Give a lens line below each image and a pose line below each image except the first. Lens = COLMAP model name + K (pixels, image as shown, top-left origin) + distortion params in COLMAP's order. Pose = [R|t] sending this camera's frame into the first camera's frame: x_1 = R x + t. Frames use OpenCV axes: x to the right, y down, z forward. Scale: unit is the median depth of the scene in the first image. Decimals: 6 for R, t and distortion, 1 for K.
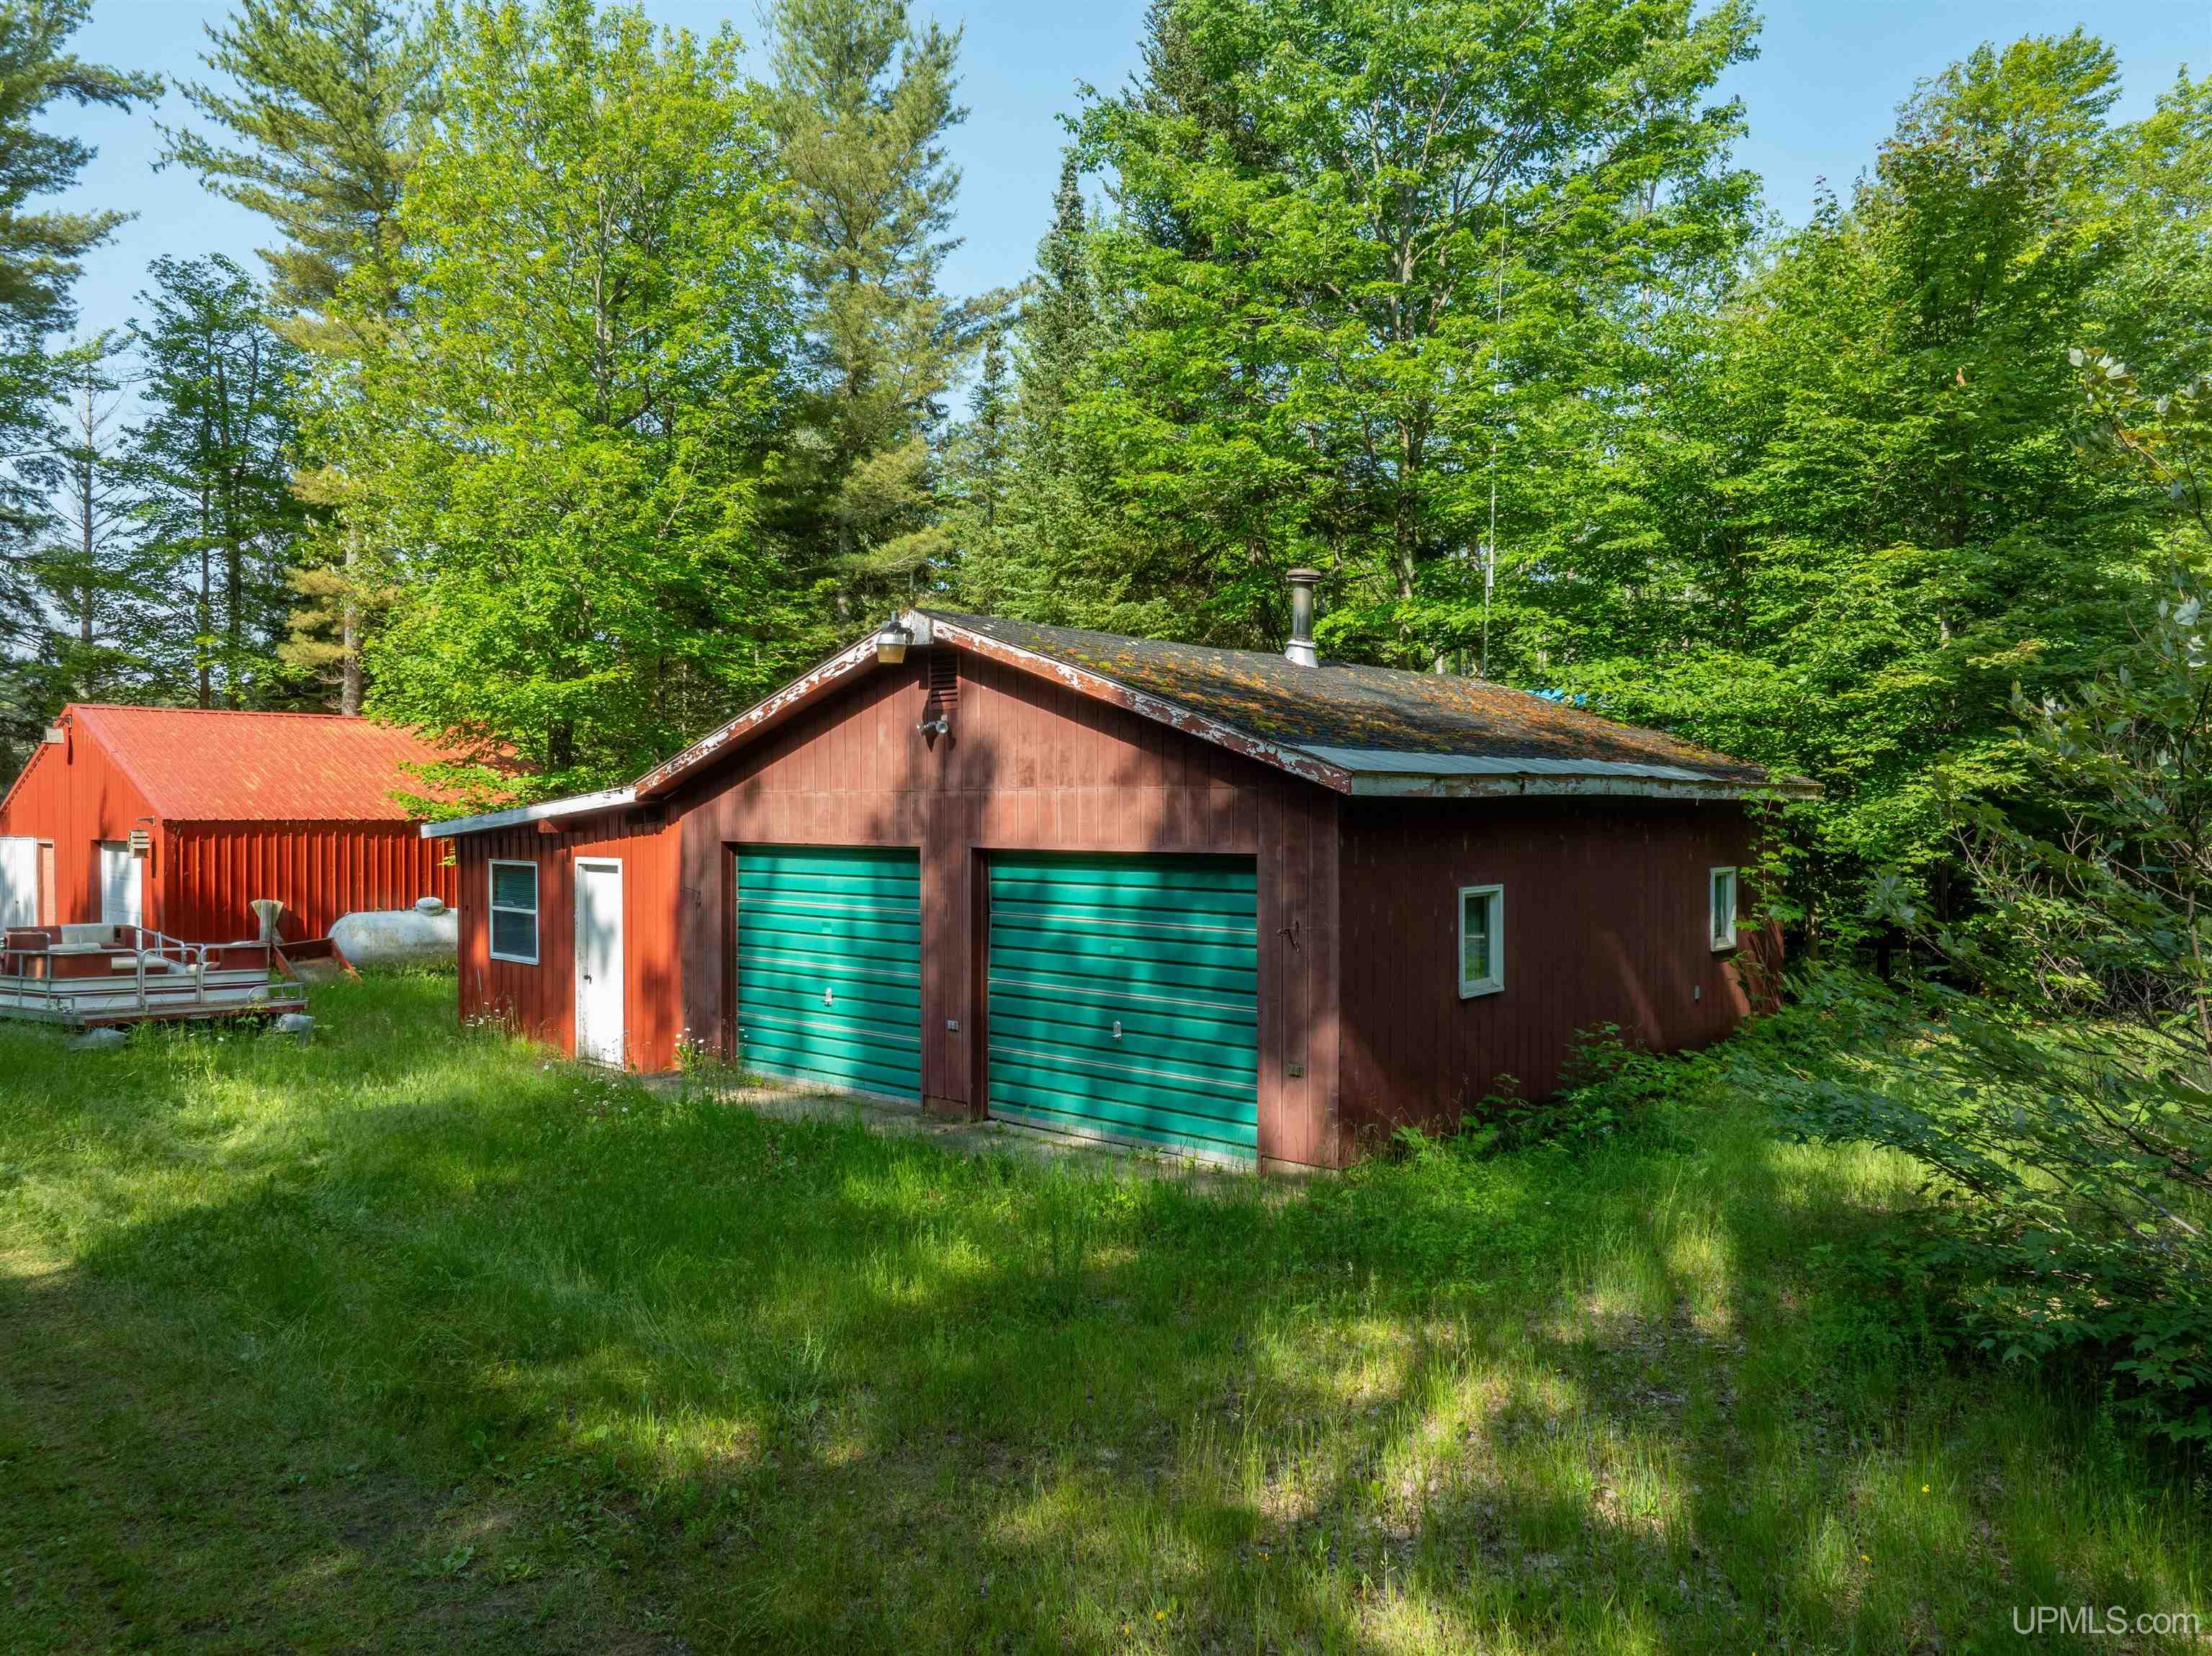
lens RADIAL K [[1560.3, 0, 1106.8], [0, 1560.3, 821.3], [0, 0, 1]] dist [-0.028769, 0.010437]
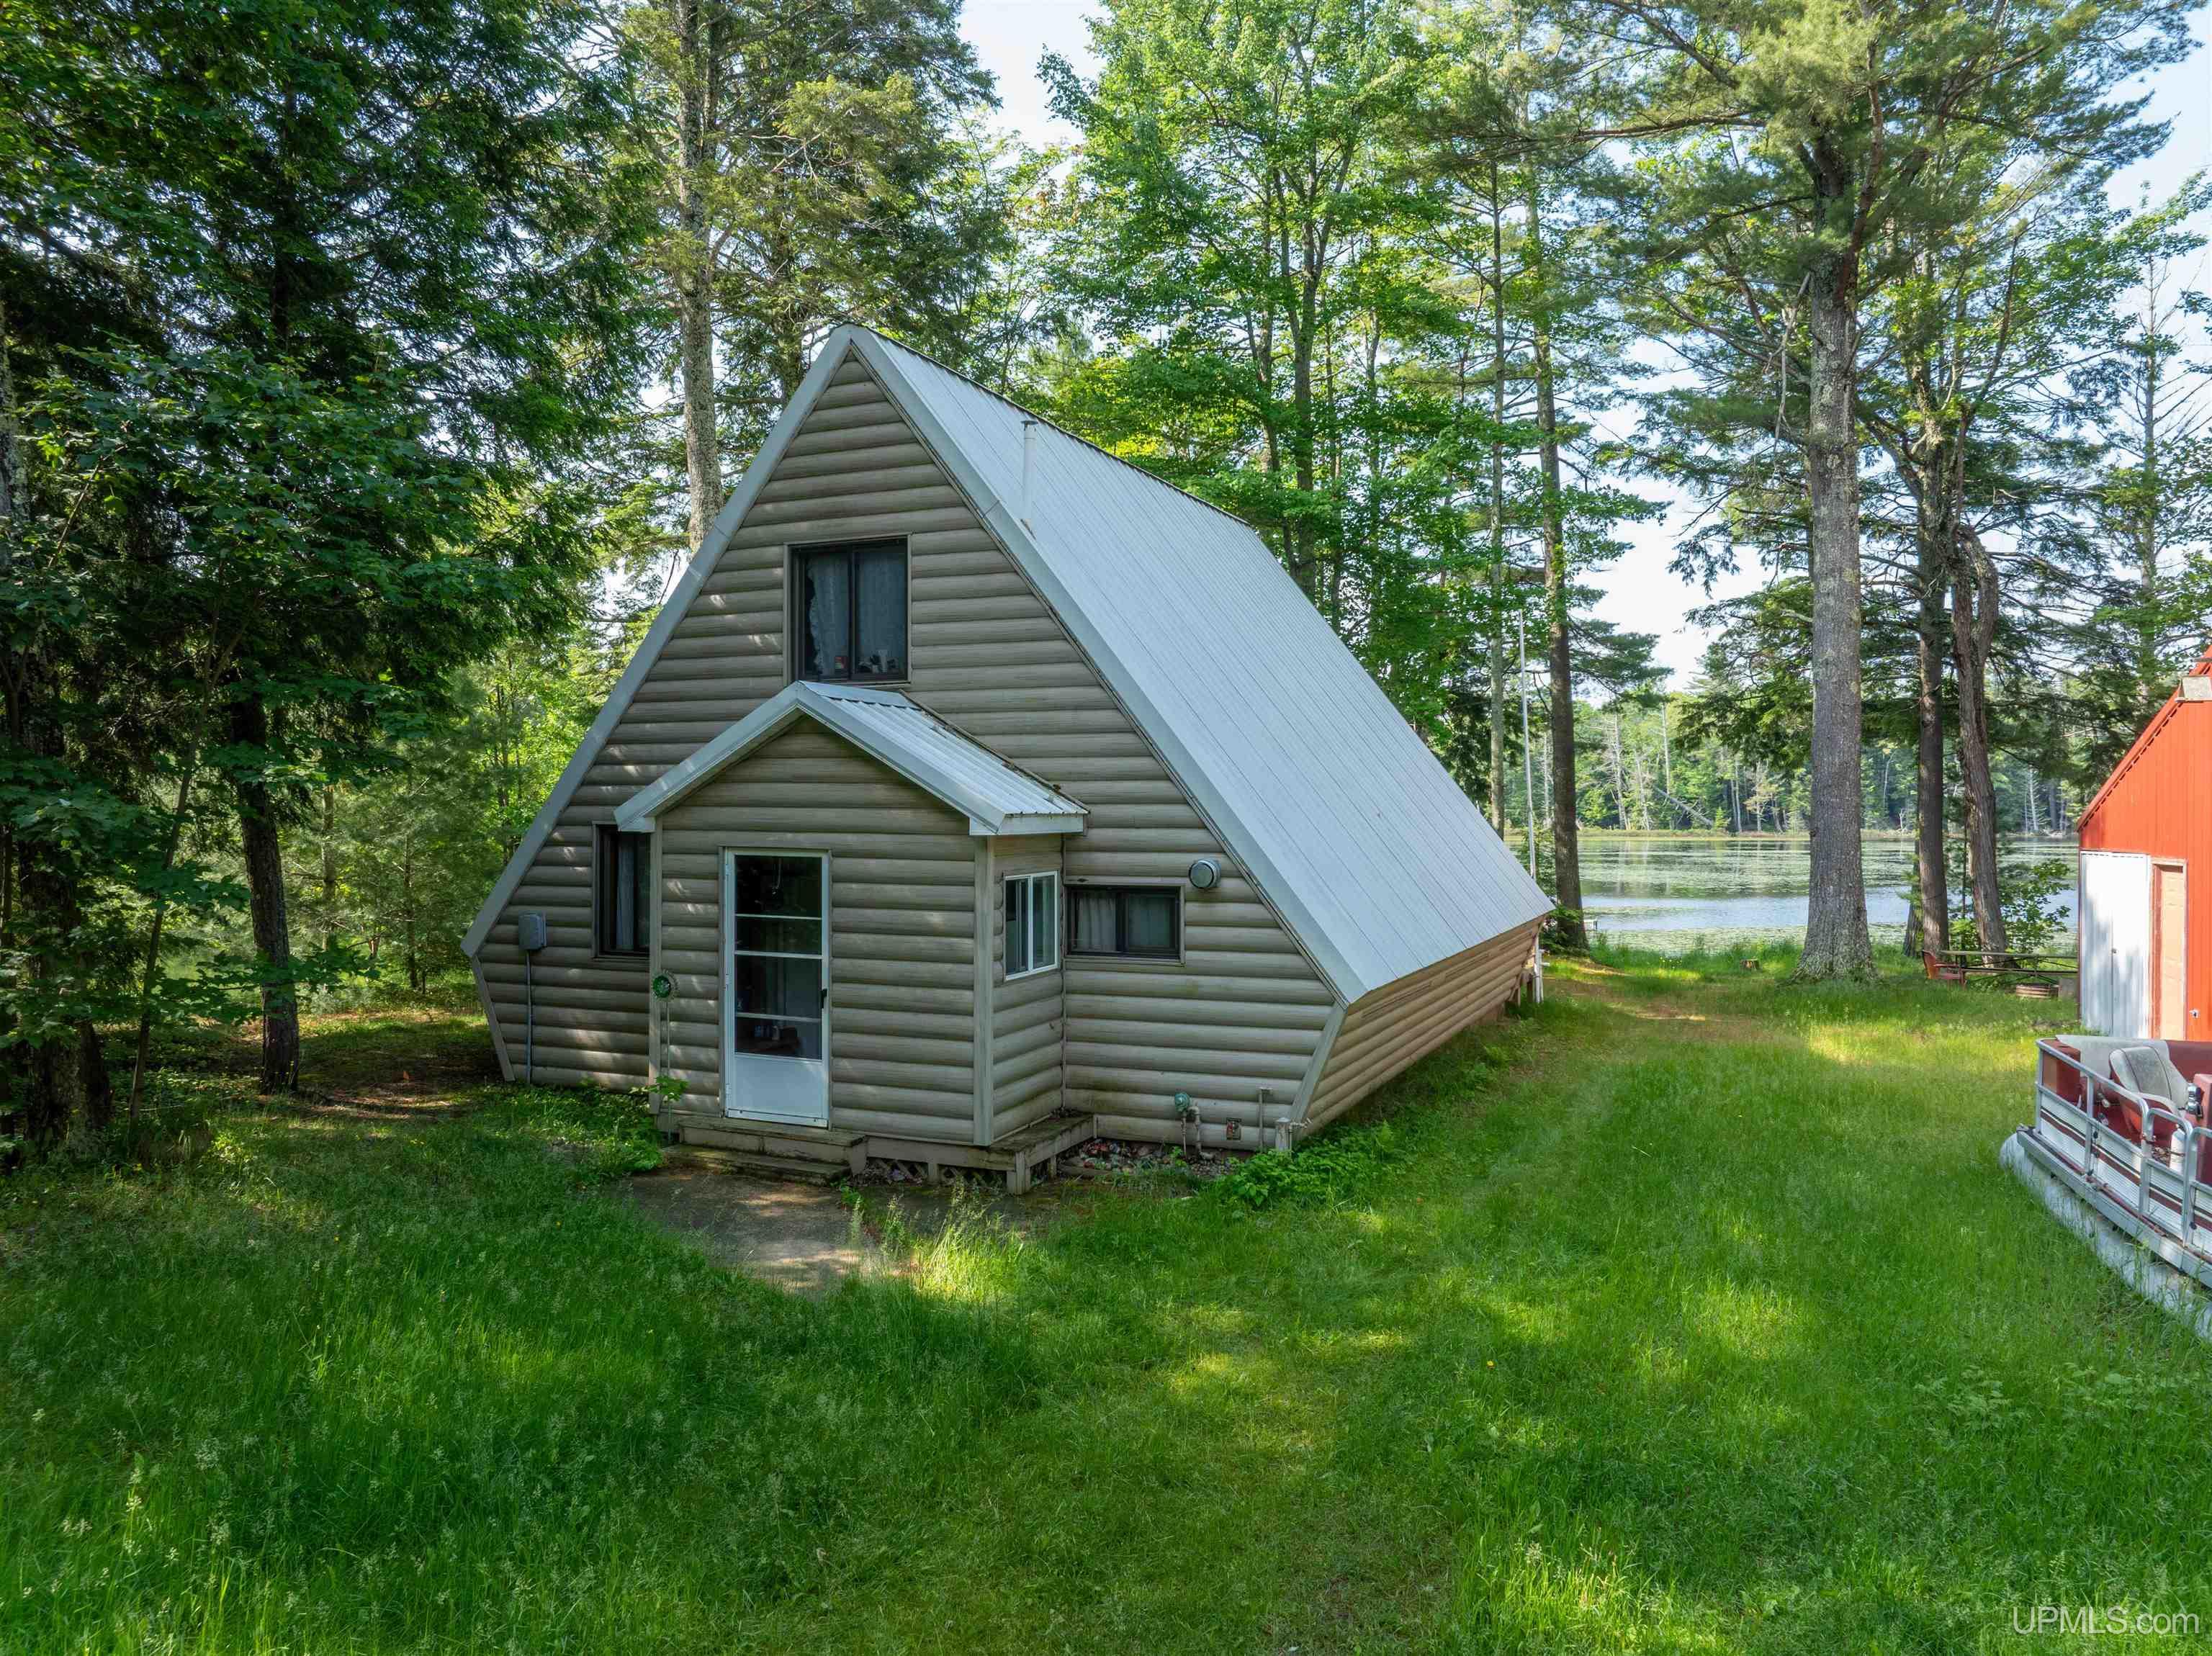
lens RADIAL K [[1560.3, 0, 1118.1], [0, 1560.3, 815.8], [0, 0, 1]] dist [-0.028769, 0.010437]
pose [[0.412789, 0.006257, -0.910805, -0.342910], [-0.008281, 0.999961, 0.003116, -0.004355], [0.910789, 0.006256, 0.412824, 0.416765]]
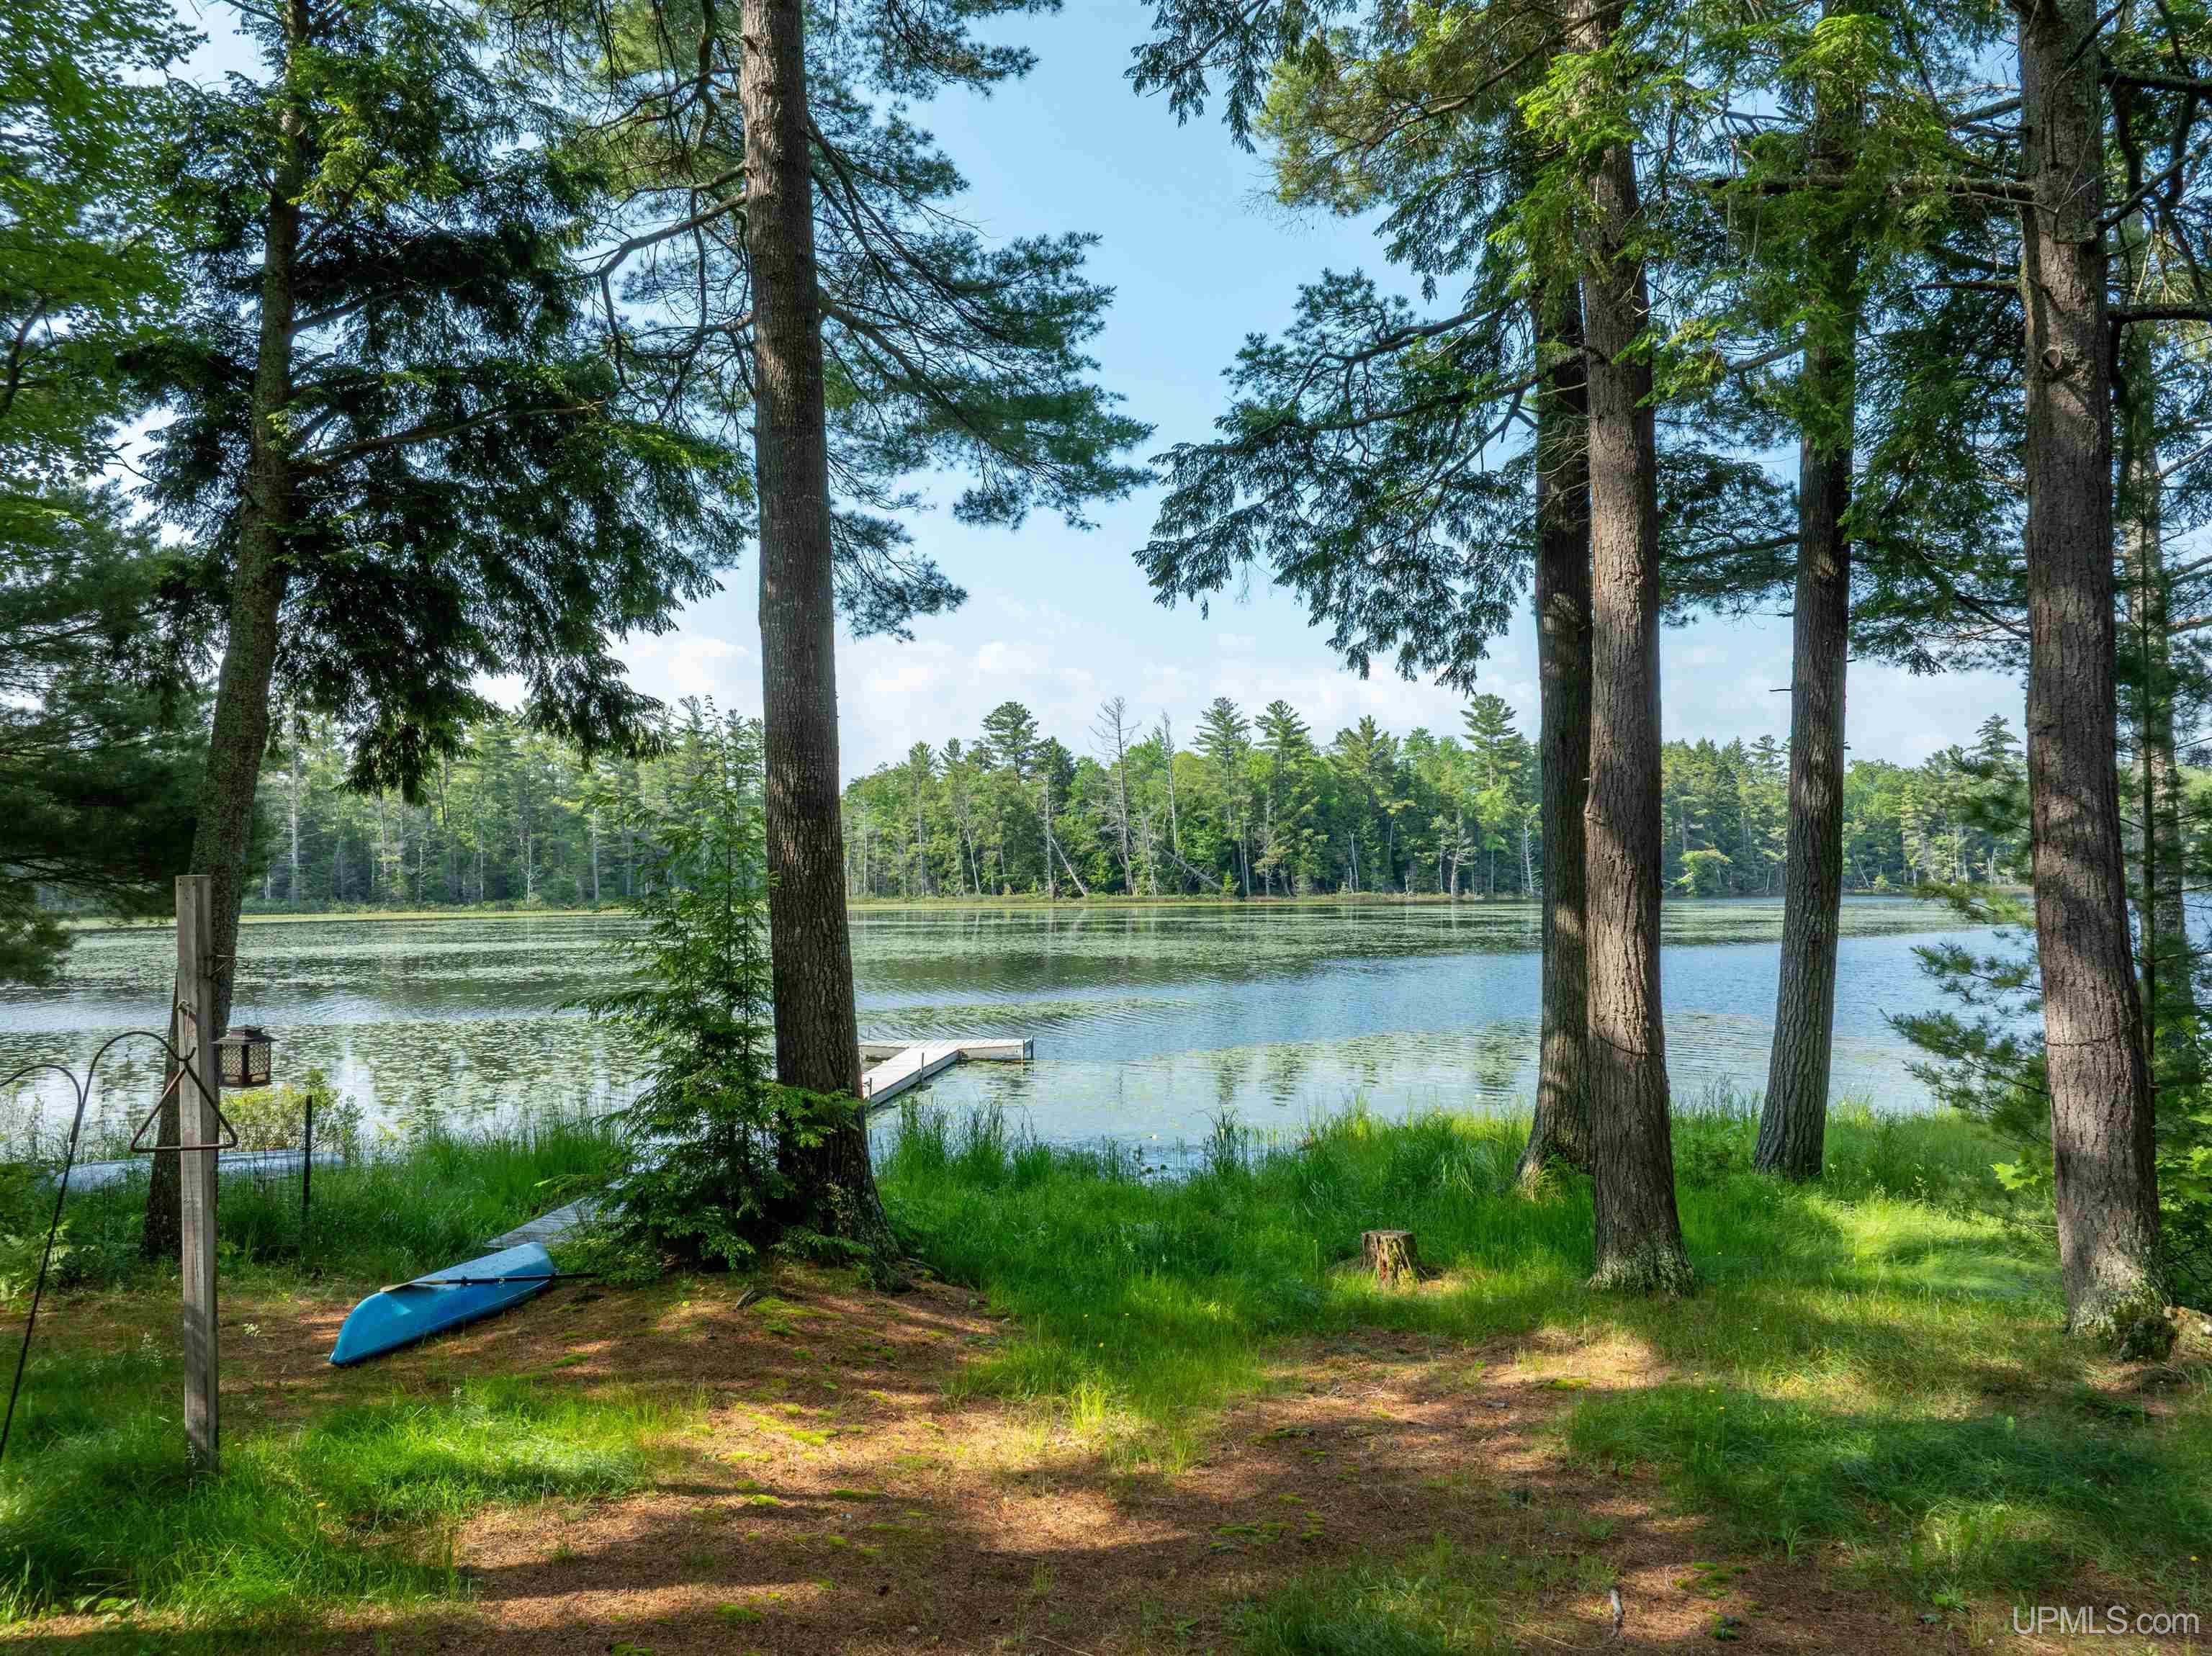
lens RADIAL K [[1560.3, 0, 1113.6], [0, 1560.3, 825.8], [0, 0, 1]] dist [-0.028769, 0.010437]
pose [[0.662249, -0.026742, -0.748806, -1.200058], [-0.002855, 0.999266, -0.038212, 0.029735], [0.749278, 0.027444, 0.661687, 1.262340]]
